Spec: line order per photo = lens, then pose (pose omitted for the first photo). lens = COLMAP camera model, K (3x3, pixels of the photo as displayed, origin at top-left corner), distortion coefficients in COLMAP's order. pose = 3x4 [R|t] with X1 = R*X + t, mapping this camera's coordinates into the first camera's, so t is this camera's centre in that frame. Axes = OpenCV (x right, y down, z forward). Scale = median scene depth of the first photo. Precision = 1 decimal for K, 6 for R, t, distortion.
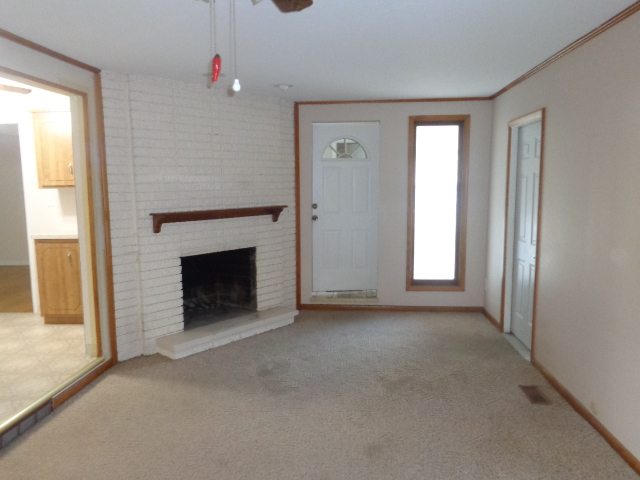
lens RADIAL K [[478.8, 0, 326.6], [0, 478.8, 235.8], [0, 0, 1]] dist [-0.014209, 0.009769]
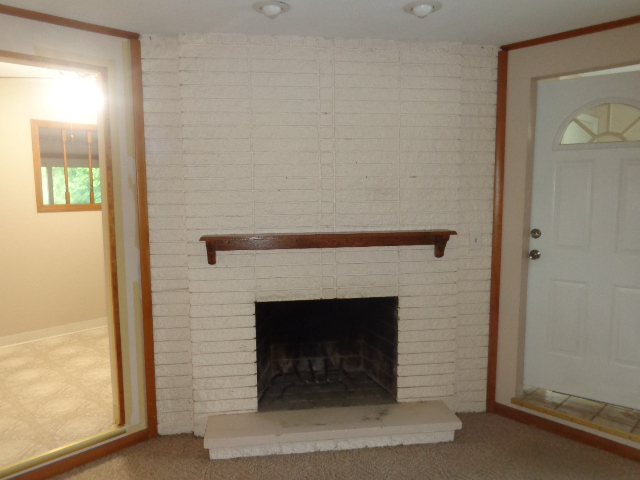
lens RADIAL K [[478.8, 0, 316.1], [0, 478.8, 239.2], [0, 0, 1]] dist [-0.014209, 0.009769]
pose [[0.752346, 0.069108, -0.655133, 0.169958], [-0.072557, 0.997125, 0.021860, -0.057241], [0.654760, 0.031088, 0.755197, 0.495442]]
